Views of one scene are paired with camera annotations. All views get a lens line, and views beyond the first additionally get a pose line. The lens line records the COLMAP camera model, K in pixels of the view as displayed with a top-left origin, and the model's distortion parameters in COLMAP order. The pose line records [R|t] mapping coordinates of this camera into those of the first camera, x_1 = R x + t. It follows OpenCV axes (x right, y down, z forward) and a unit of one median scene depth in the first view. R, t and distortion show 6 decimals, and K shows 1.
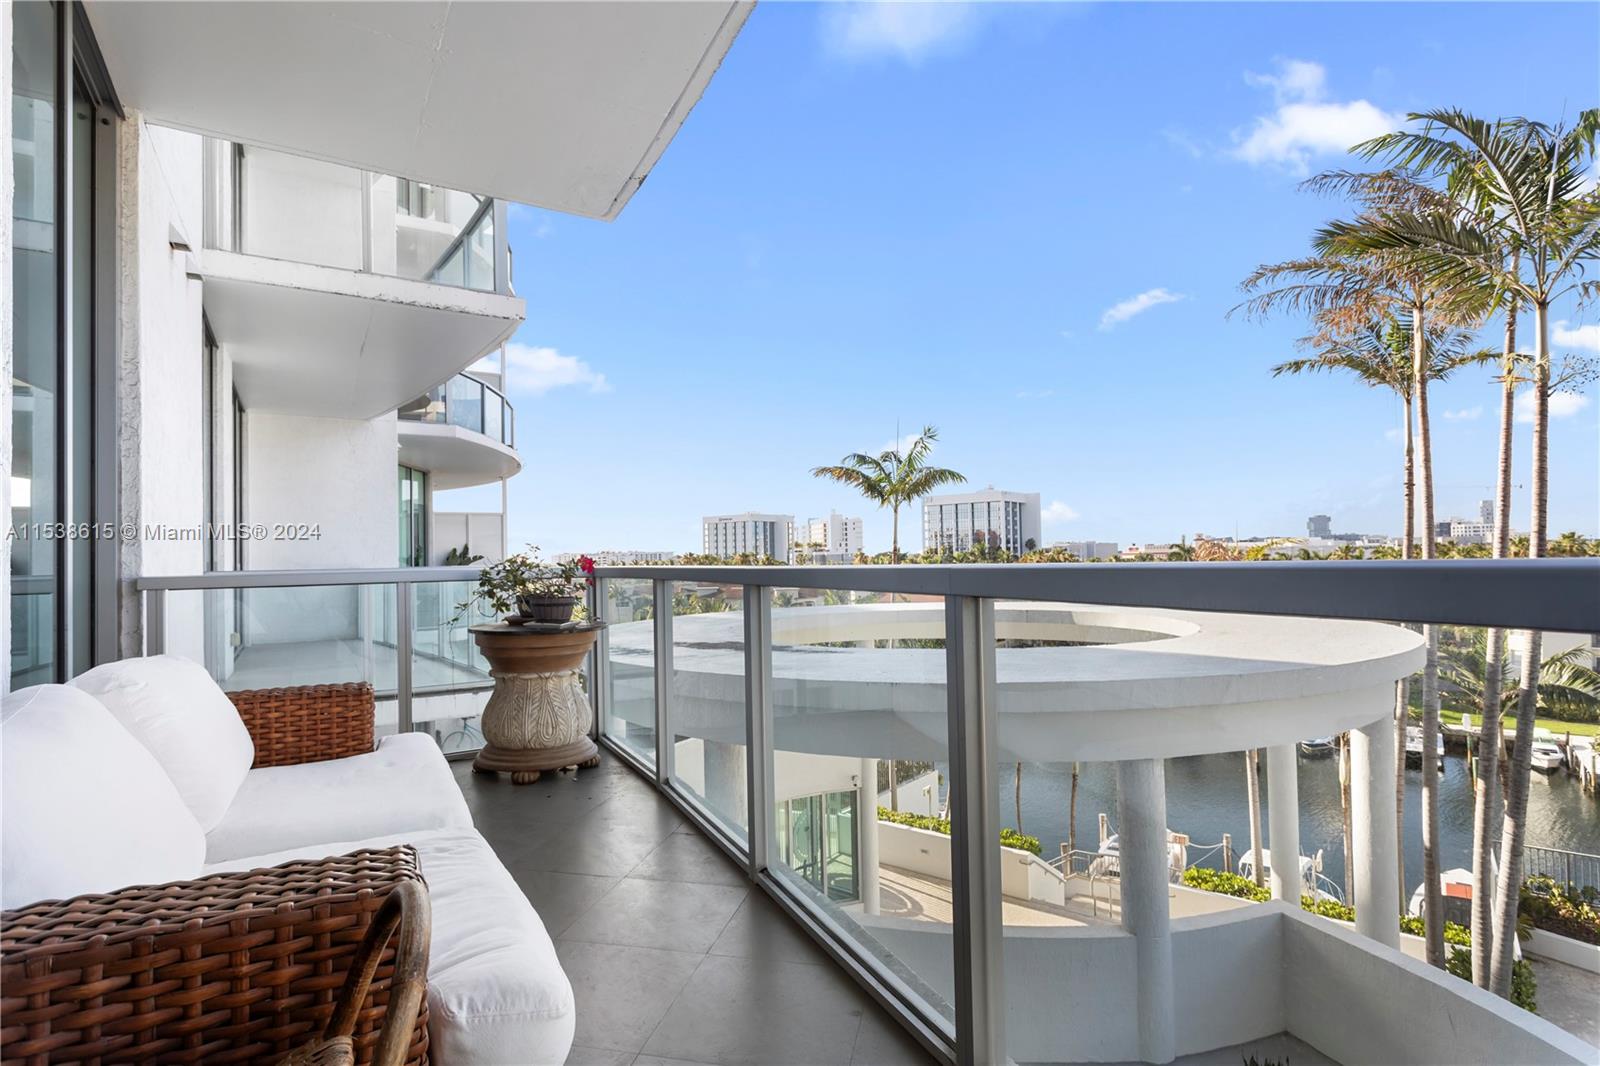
lens RADIAL K [[808.6, 0, 801.3], [0, 808.6, 542.7], [0, 0, 1]] dist [0.001535, -0.000416]
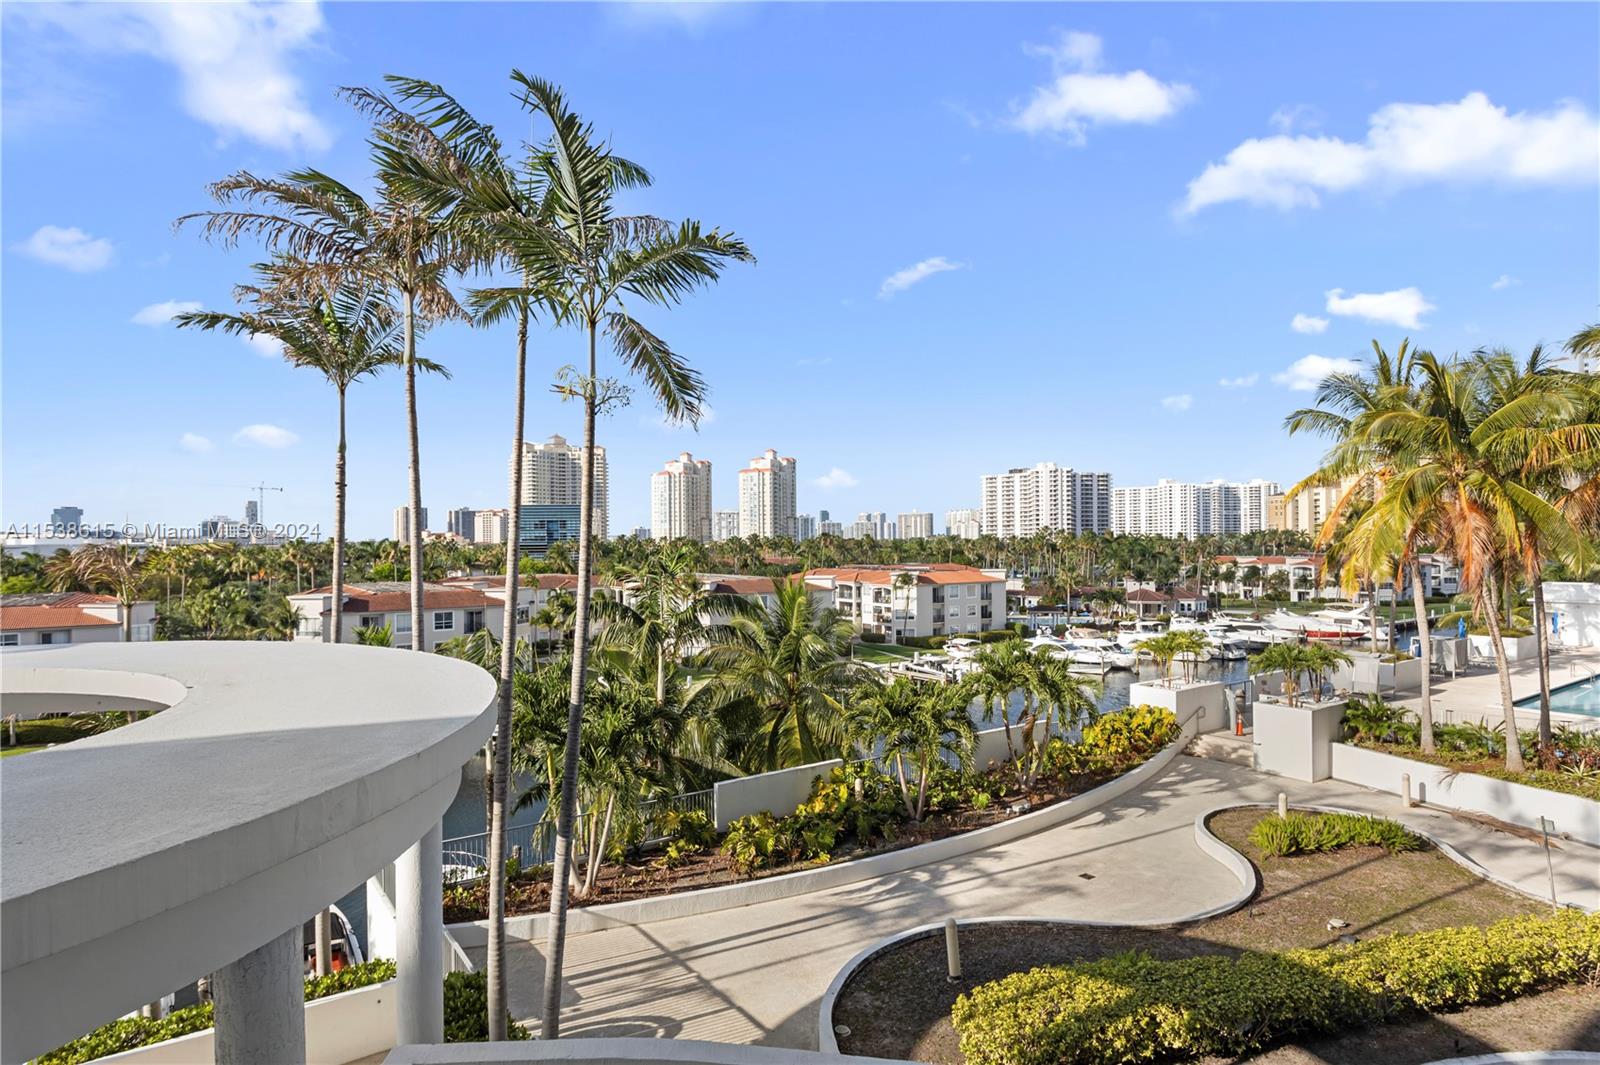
lens RADIAL K [[889.1, 0, 802.1], [0, 889.1, 537.3], [0, 0, 1]] dist [-0.001439, 0.000789]
pose [[0.285205, 0.018769, 0.958283, -0.051272], [-0.015635, 0.999766, -0.014928, -0.008451], [-0.958339, -0.010725, 0.285431, 0.282523]]
